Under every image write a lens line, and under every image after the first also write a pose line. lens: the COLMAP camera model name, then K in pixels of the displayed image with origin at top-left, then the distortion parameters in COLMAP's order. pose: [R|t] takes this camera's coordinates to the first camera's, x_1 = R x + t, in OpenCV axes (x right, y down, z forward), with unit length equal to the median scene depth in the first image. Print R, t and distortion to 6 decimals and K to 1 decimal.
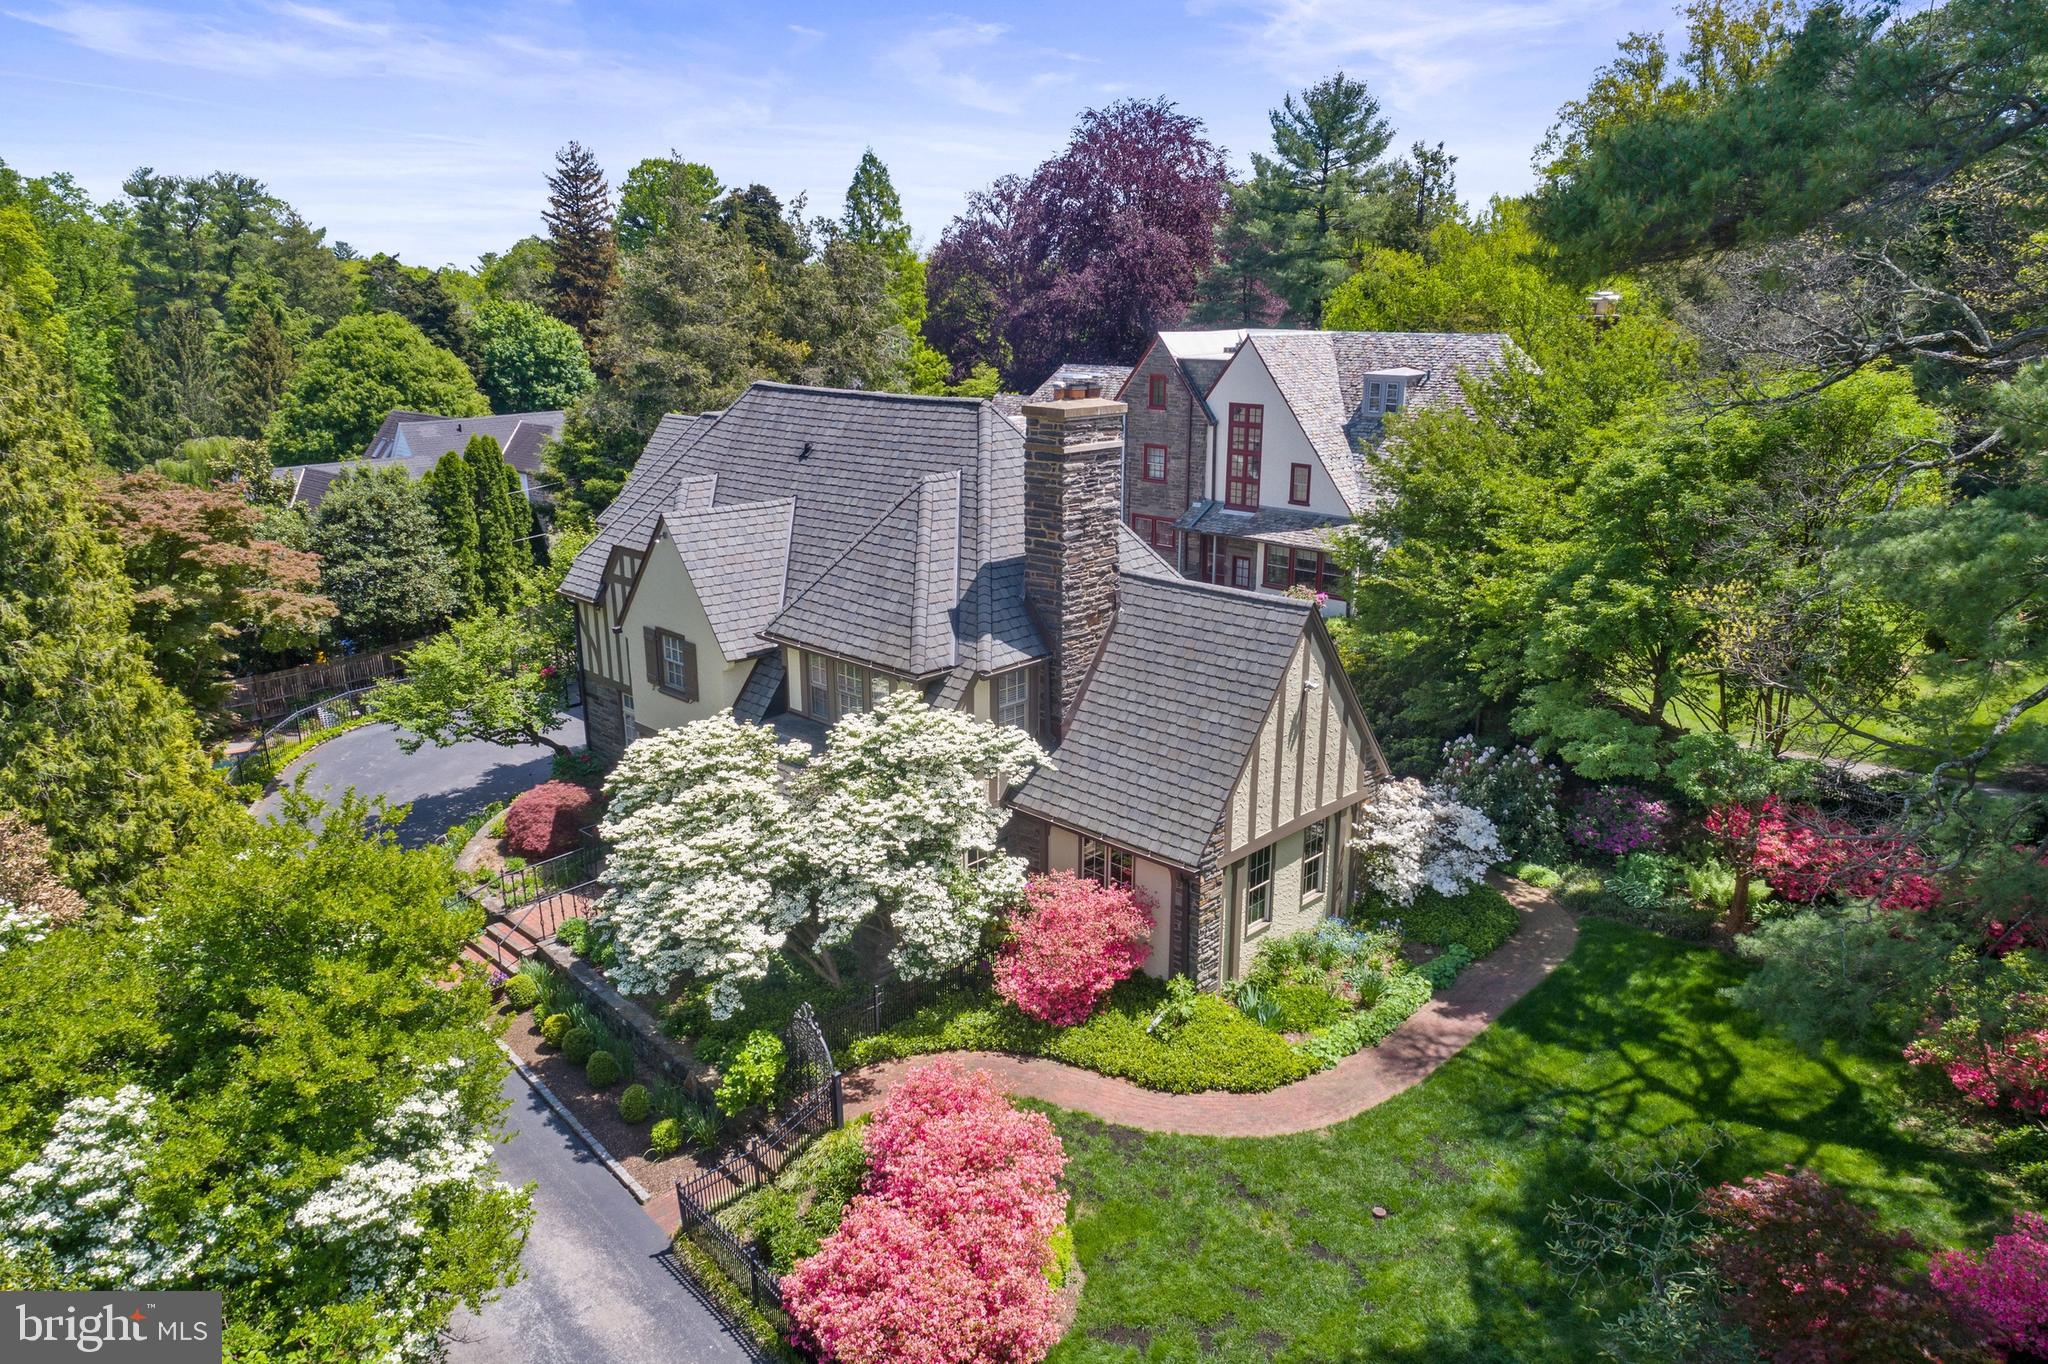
lens RADIAL K [[1401.0, 0, 1024.0], [0, 1401.0, 682.0], [0, 0, 1]] dist [-0.005195, -0.000663]
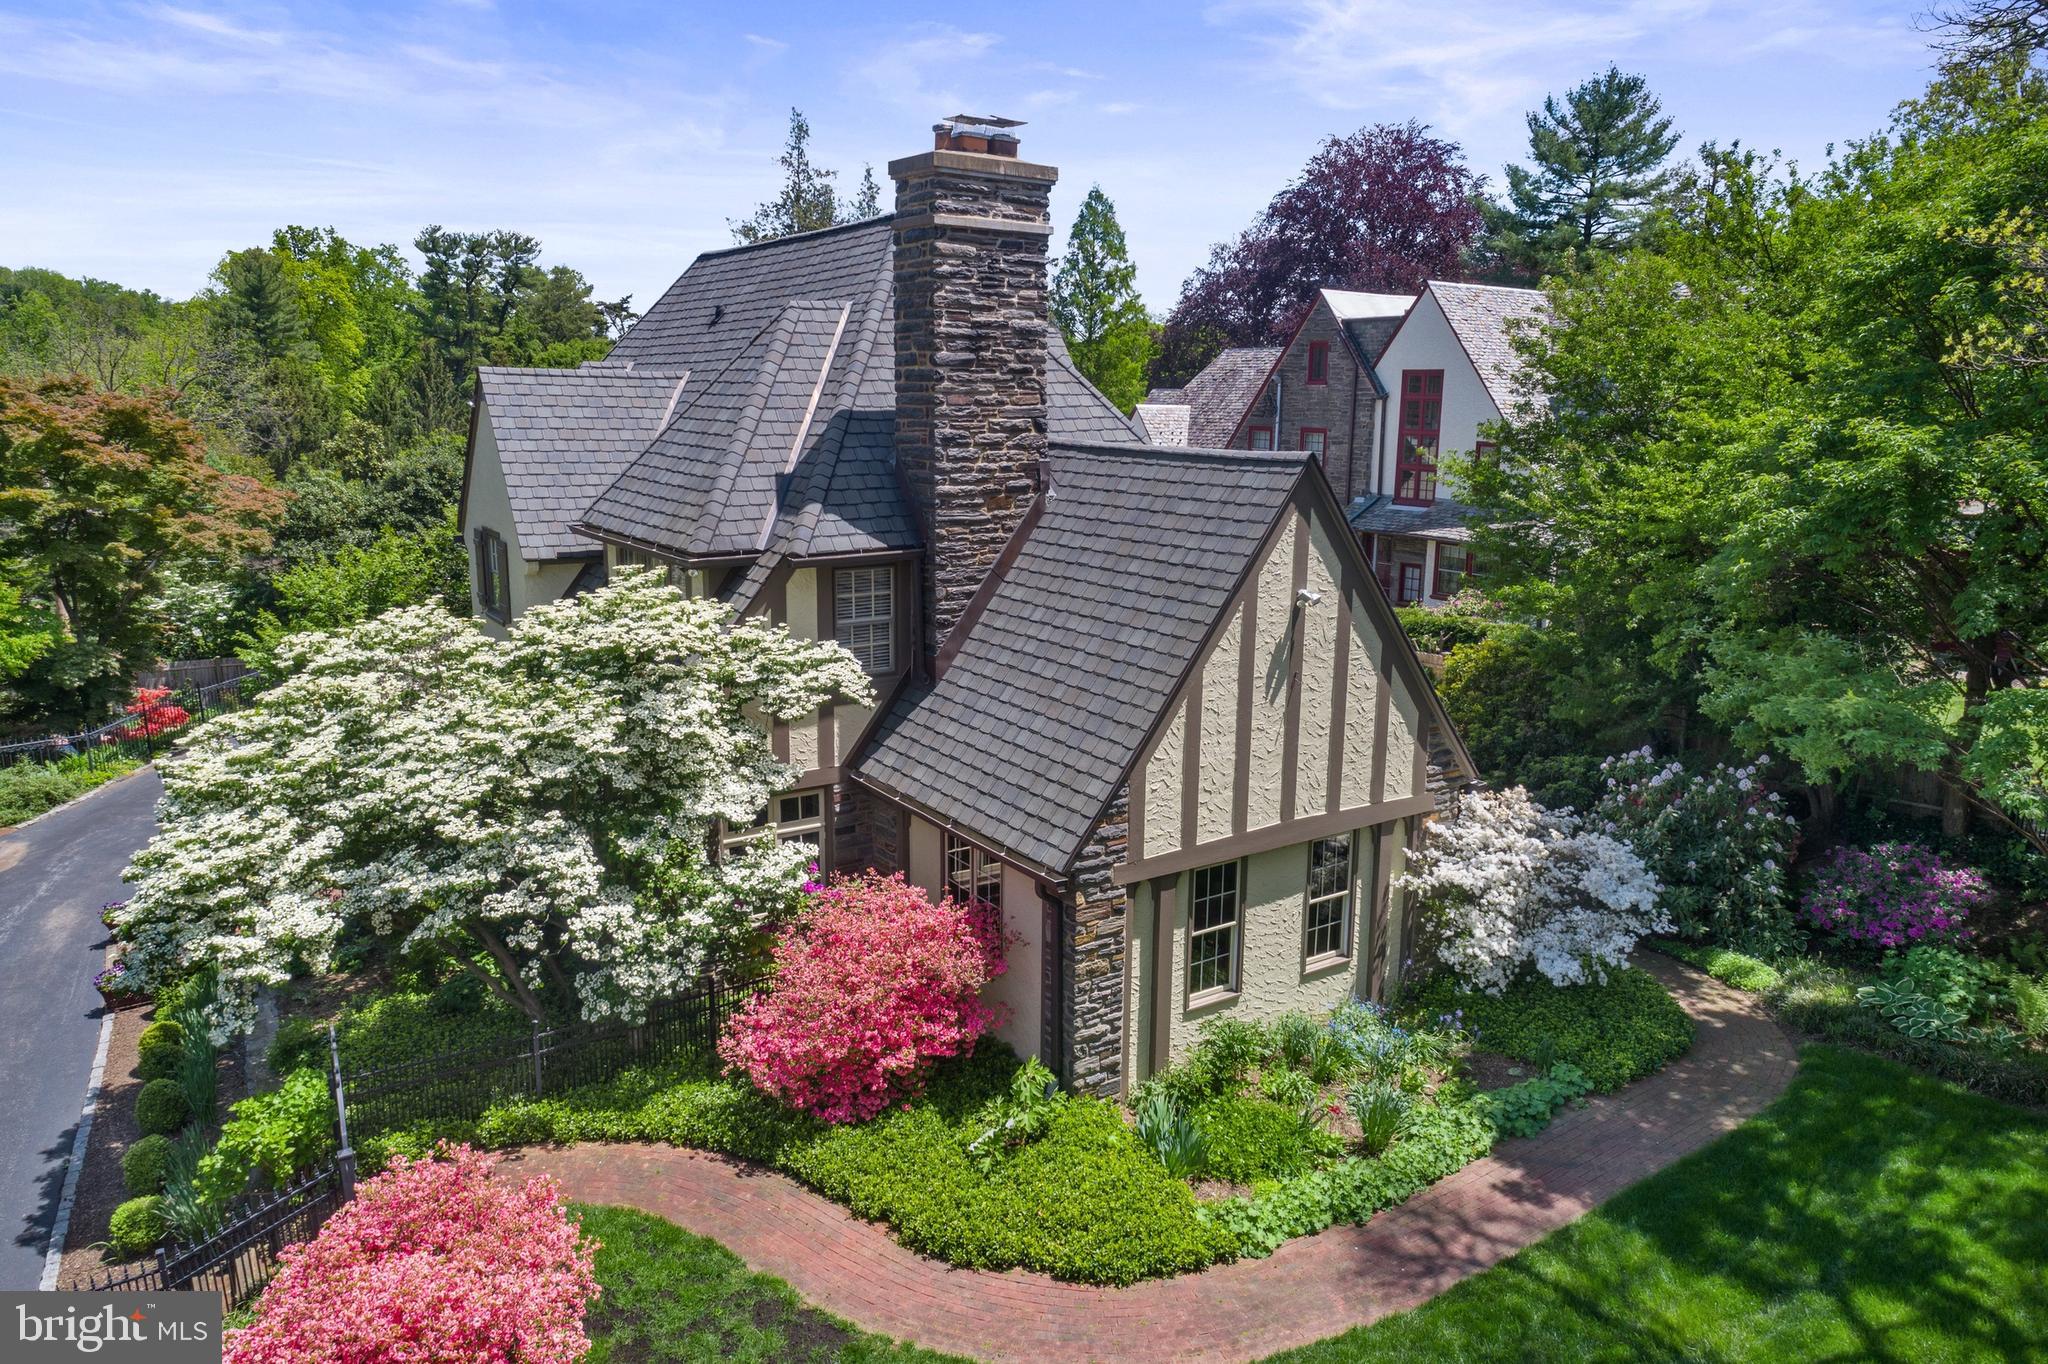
lens RADIAL K [[1381.8, 0, 1024.0], [0, 1381.8, 682.0], [0, 0, 1]] dist [-0.013303, 0.008049]
pose [[0.977443, 0.051613, -0.204796, 0.194827], [-0.066379, 0.995616, -0.065894, 0.080173], [0.200497, 0.078001, 0.976584, 0.373834]]
